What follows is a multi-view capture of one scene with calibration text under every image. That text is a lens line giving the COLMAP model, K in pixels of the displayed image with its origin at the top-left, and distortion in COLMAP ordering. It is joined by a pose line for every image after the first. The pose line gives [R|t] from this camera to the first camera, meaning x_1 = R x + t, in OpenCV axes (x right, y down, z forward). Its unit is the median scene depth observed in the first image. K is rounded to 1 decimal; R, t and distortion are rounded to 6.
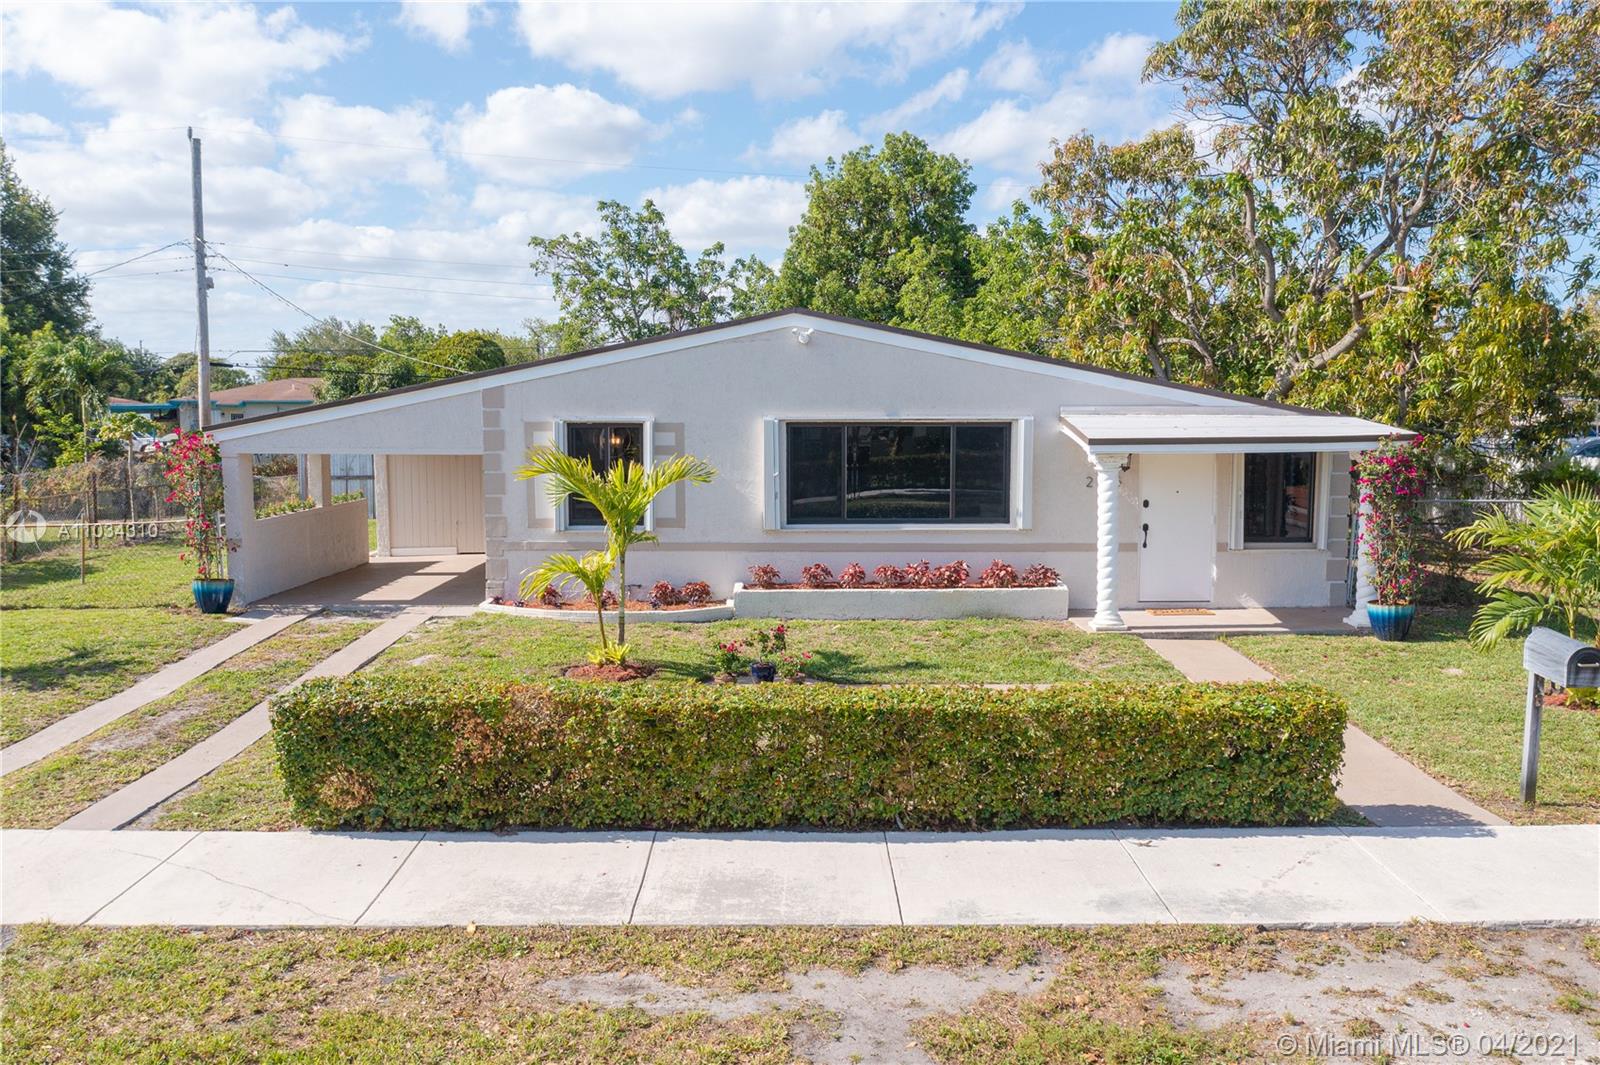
lens RADIAL K [[1273.7, 0, 792.6], [0, 1273.7, 538.0], [0, 0, 1]] dist [-0.013440, -0.005658]
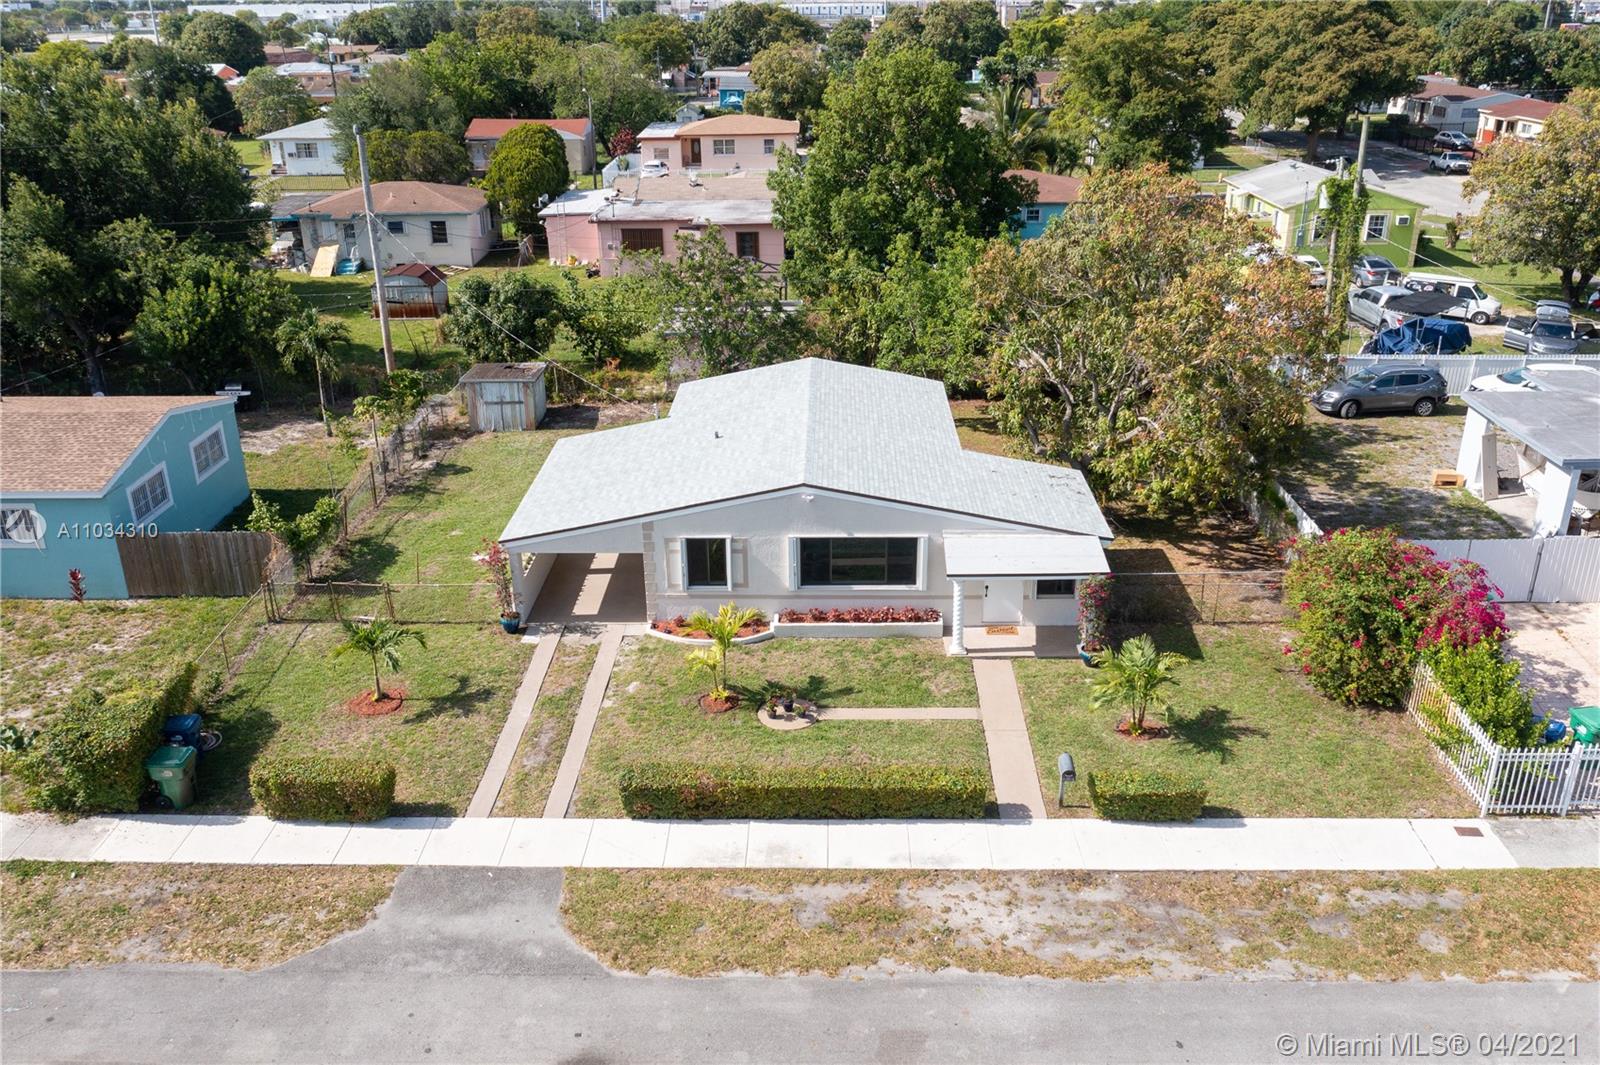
lens RADIAL K [[1297.9, 0, 796.5], [0, 1297.9, 535.2], [0, 0, 1]] dist [-0.008742, -0.001202]
pose [[0.999635, -0.000065, -0.027024, 0.068767], [0.007955, 0.956393, 0.291975, -1.073603], [0.025826, -0.292083, 0.956044, -1.406126]]
